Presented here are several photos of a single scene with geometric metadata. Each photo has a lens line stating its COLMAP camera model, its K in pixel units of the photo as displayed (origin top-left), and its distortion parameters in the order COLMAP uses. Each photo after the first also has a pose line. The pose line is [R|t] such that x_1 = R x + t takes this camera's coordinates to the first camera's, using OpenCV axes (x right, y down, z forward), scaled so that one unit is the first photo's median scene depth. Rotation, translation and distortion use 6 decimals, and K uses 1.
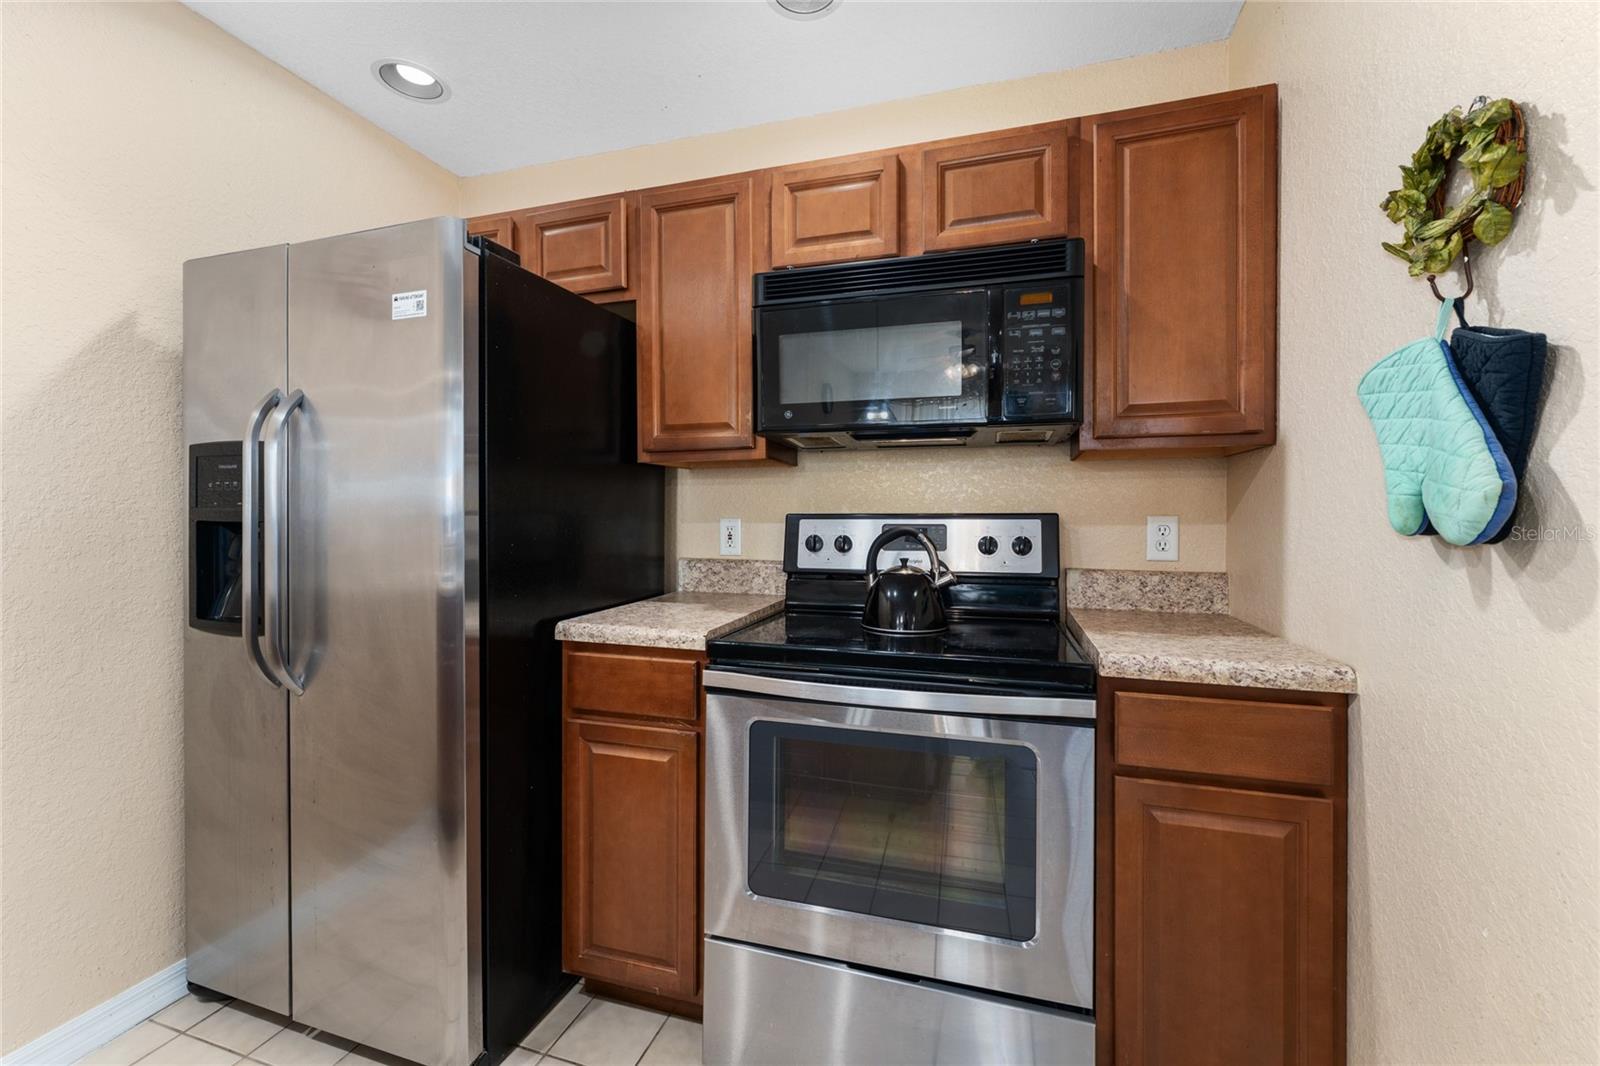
lens RADIAL K [[635.7, 0, 808.1], [0, 635.7, 511.8], [0, 0, 1]] dist [-0.000517, -0.000006]
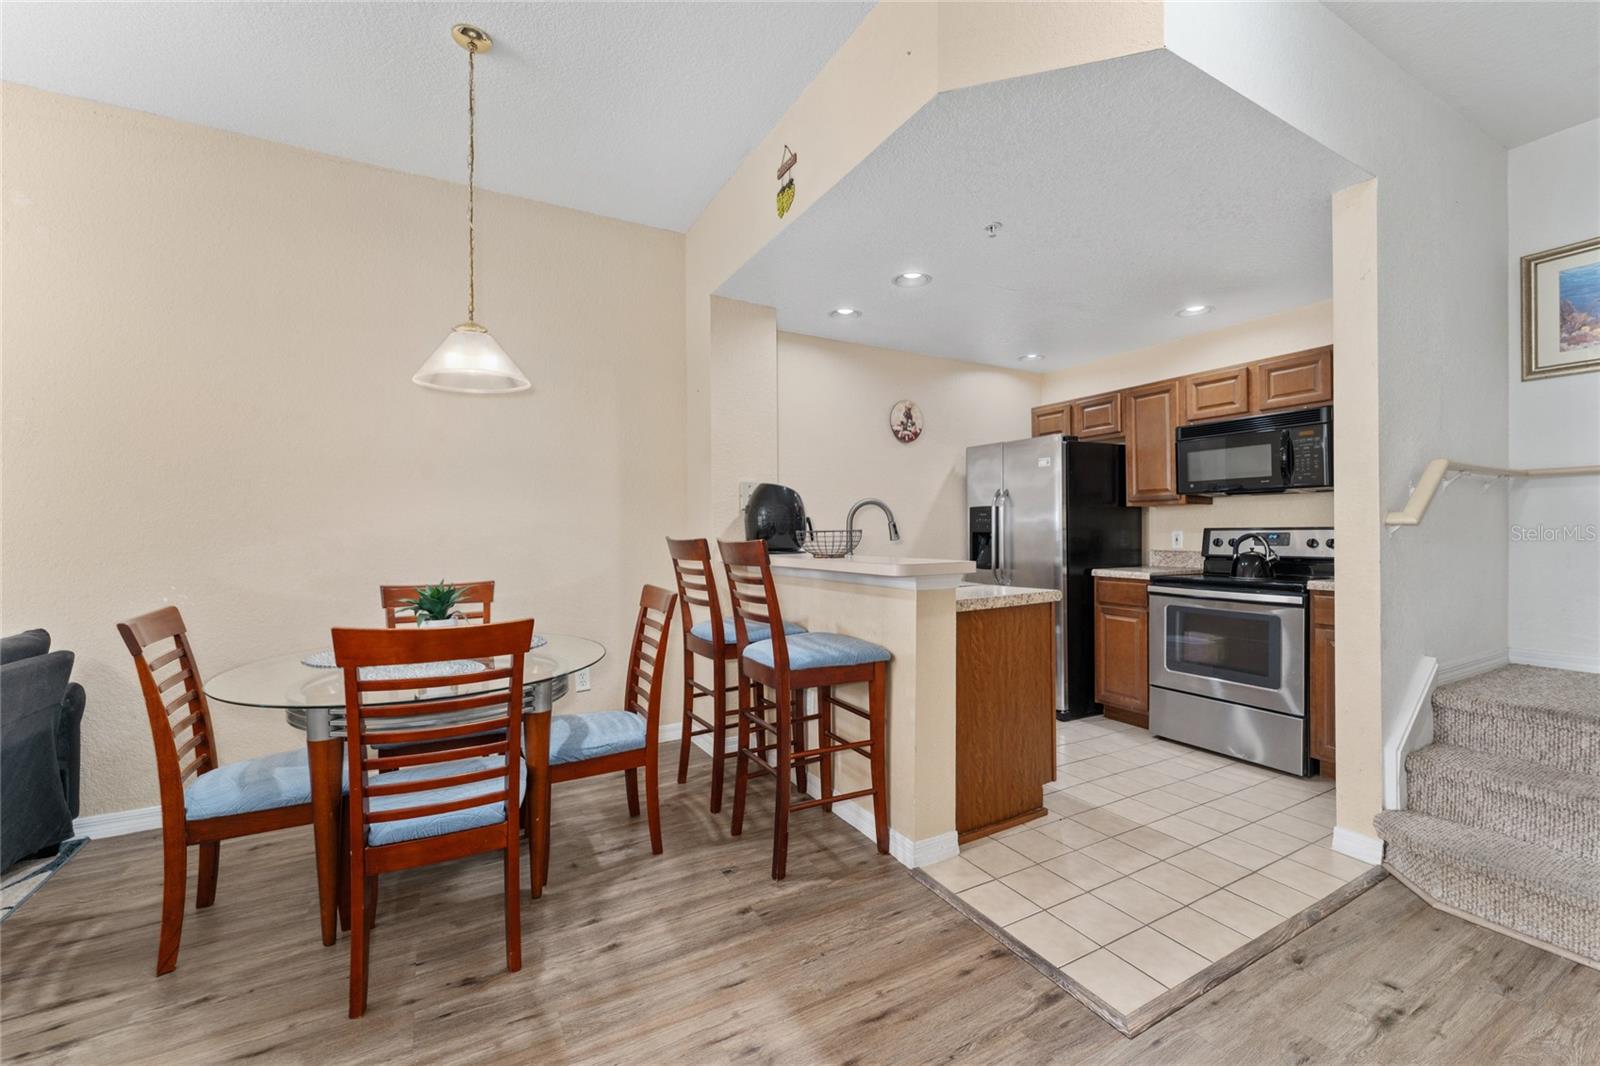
lens RADIAL K [[648.2, 0, 805.8], [0, 648.2, 530.1], [0, 0, 1]] dist [-0.000354, 0.000181]
pose [[0.717457, -0.005565, -0.696581, 0.599544], [0.006203, 0.999979, -0.001599, 0.005818], [0.696575, -0.003174, 0.717476, -1.677433]]
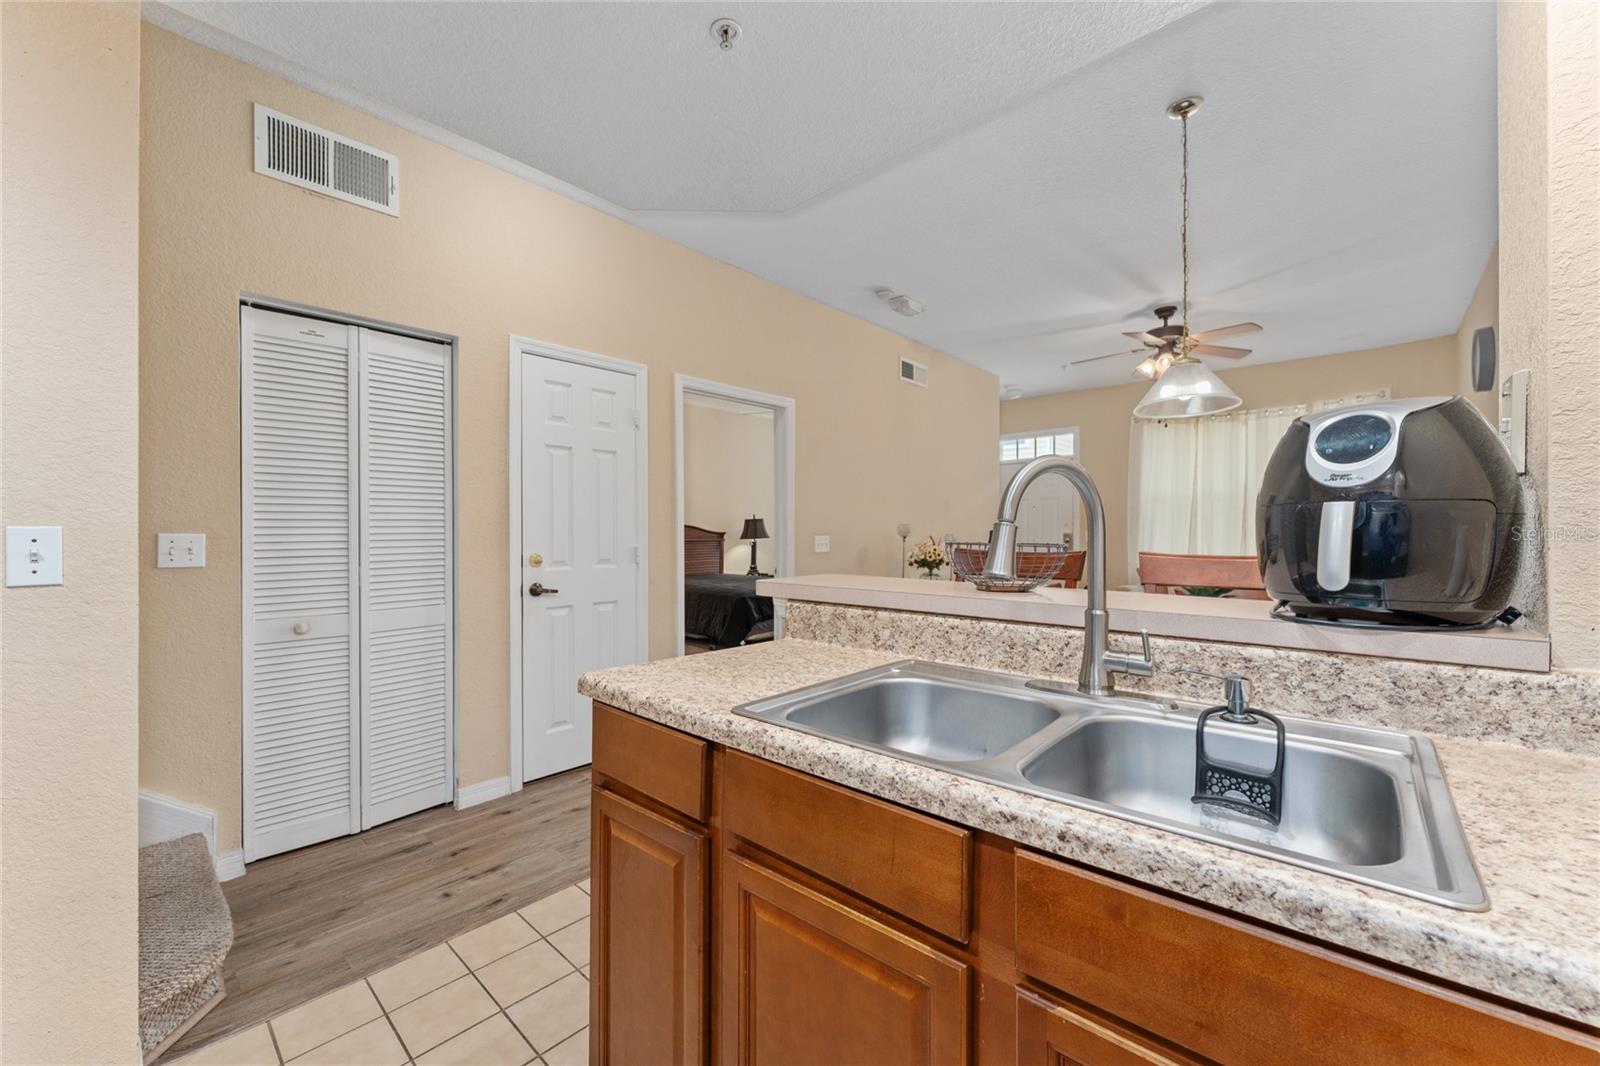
lens RADIAL K [[635.8, 0, 806.1], [0, 635.8, 530.6], [0, 0, 1]] dist [0.001876, -0.000007]
pose [[-0.903915, -0.001353, 0.427710, -0.708945], [-0.001460, 0.999999, 0.000079, -0.014924], [-0.427710, -0.000553, -0.903916, 0.625935]]
